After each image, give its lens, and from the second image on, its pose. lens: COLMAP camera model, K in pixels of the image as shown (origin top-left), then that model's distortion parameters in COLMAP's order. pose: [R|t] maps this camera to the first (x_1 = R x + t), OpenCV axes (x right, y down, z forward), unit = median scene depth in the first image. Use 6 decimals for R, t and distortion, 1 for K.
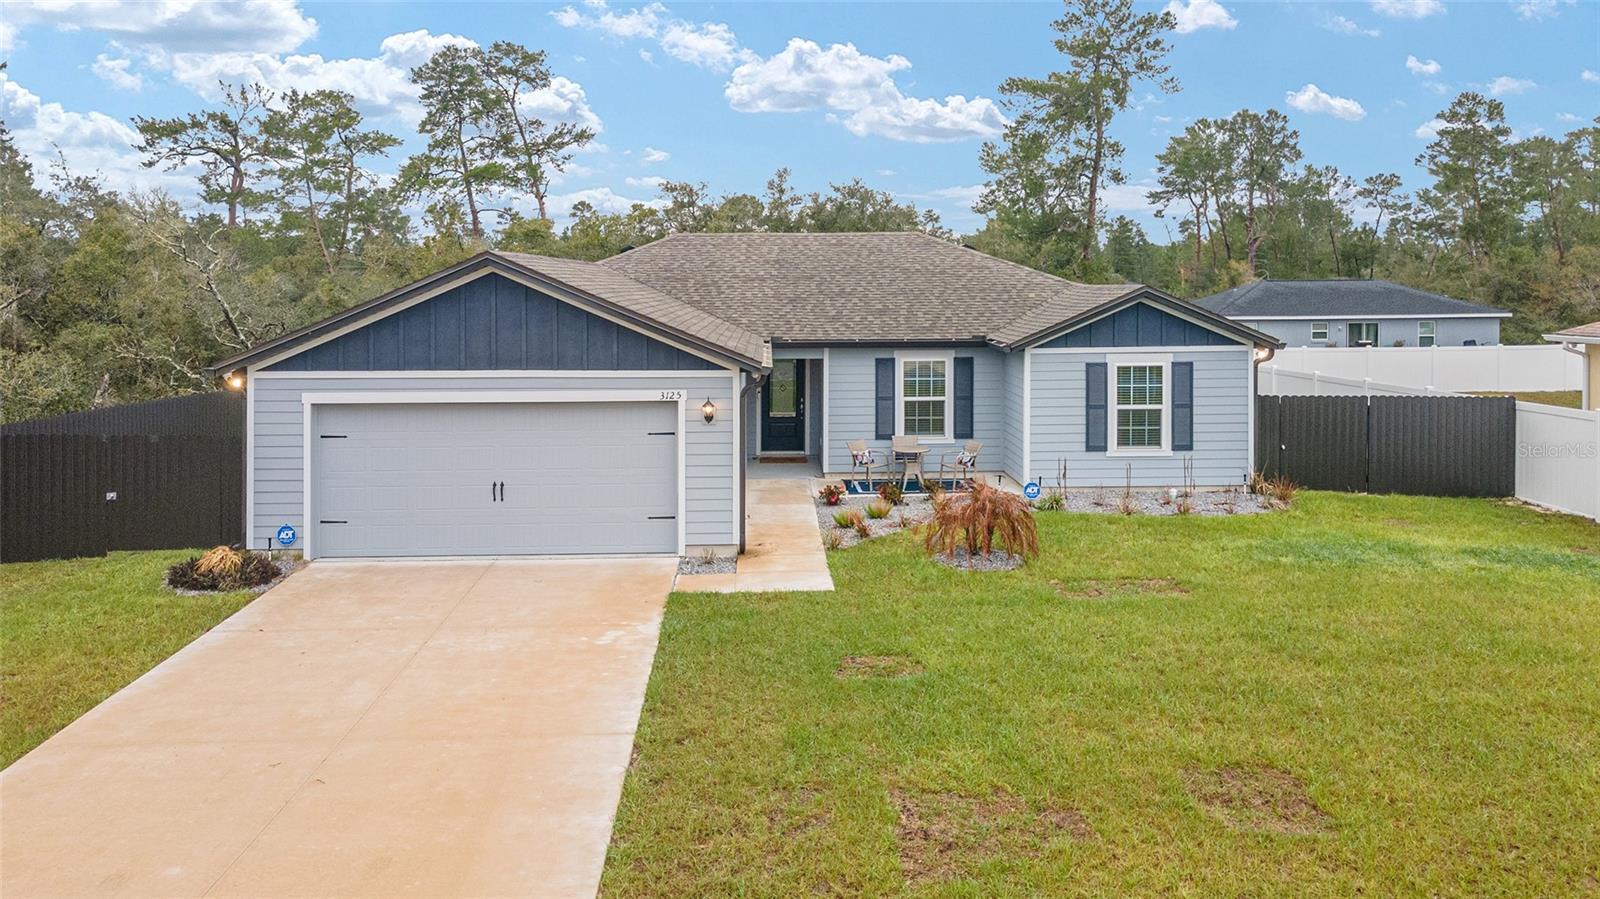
lens RADIAL K [[1157.2, 0, 793.2], [0, 1157.2, 450.6], [0, 0, 1]] dist [0.012041, 0.064105]
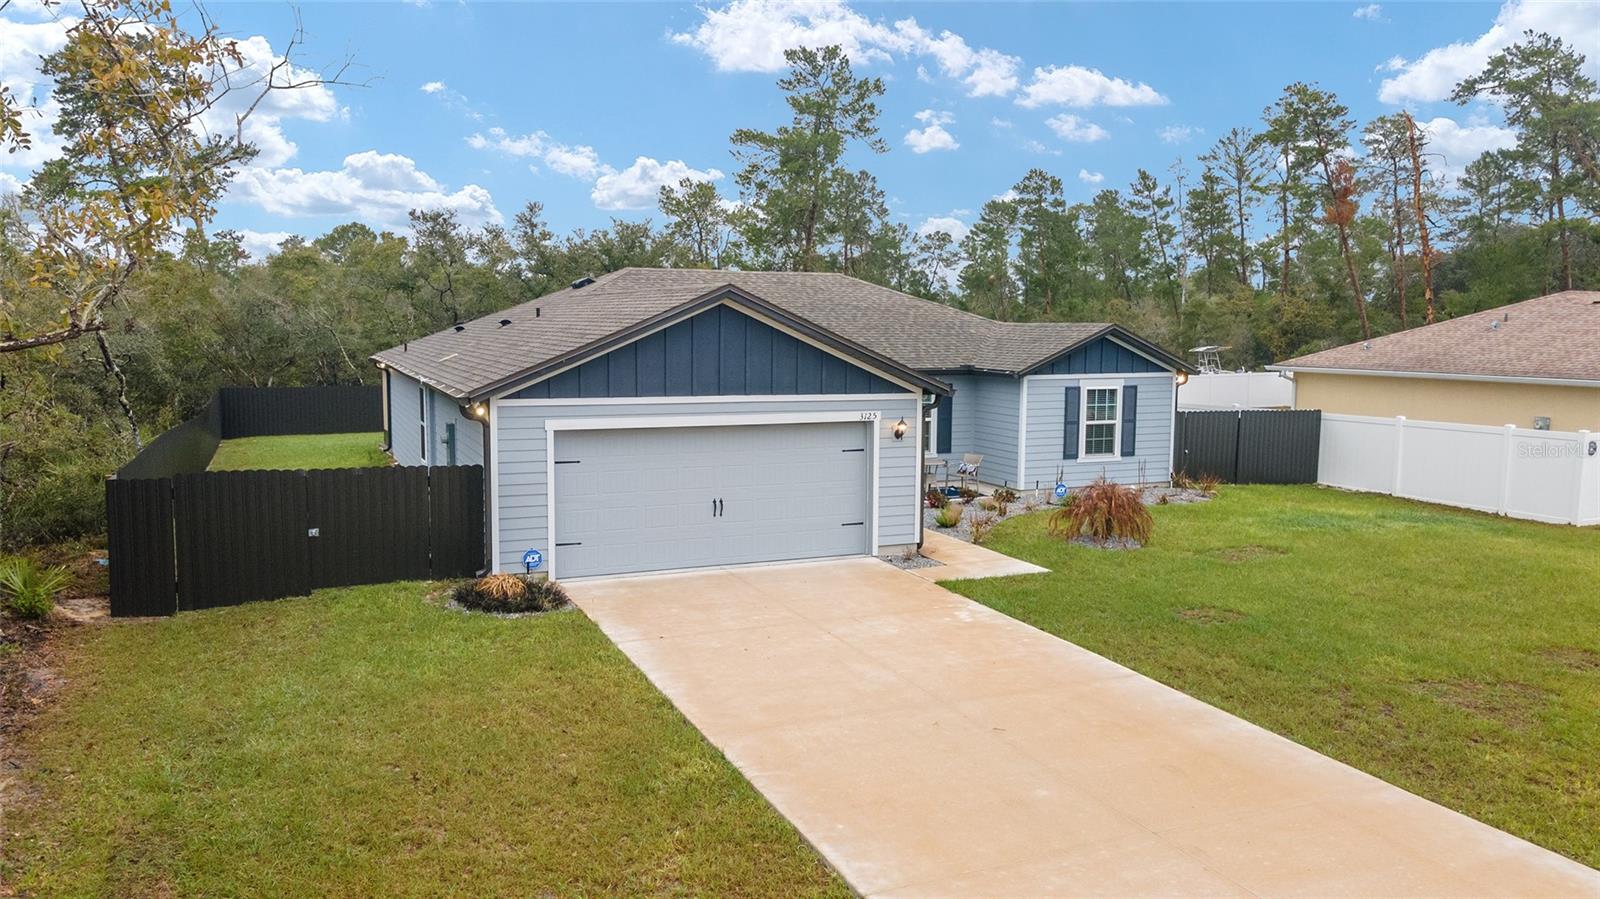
lens RADIAL K [[1066.5, 0, 798.9], [0, 1066.5, 587.4], [0, 0, 1]] dist [-0.001311, 0.046894]
pose [[0.937224, -0.072622, 0.341083, -0.415100], [0.037754, 0.993457, 0.107783, 0.003229], [-0.346679, -0.088139, 0.933834, 0.018093]]
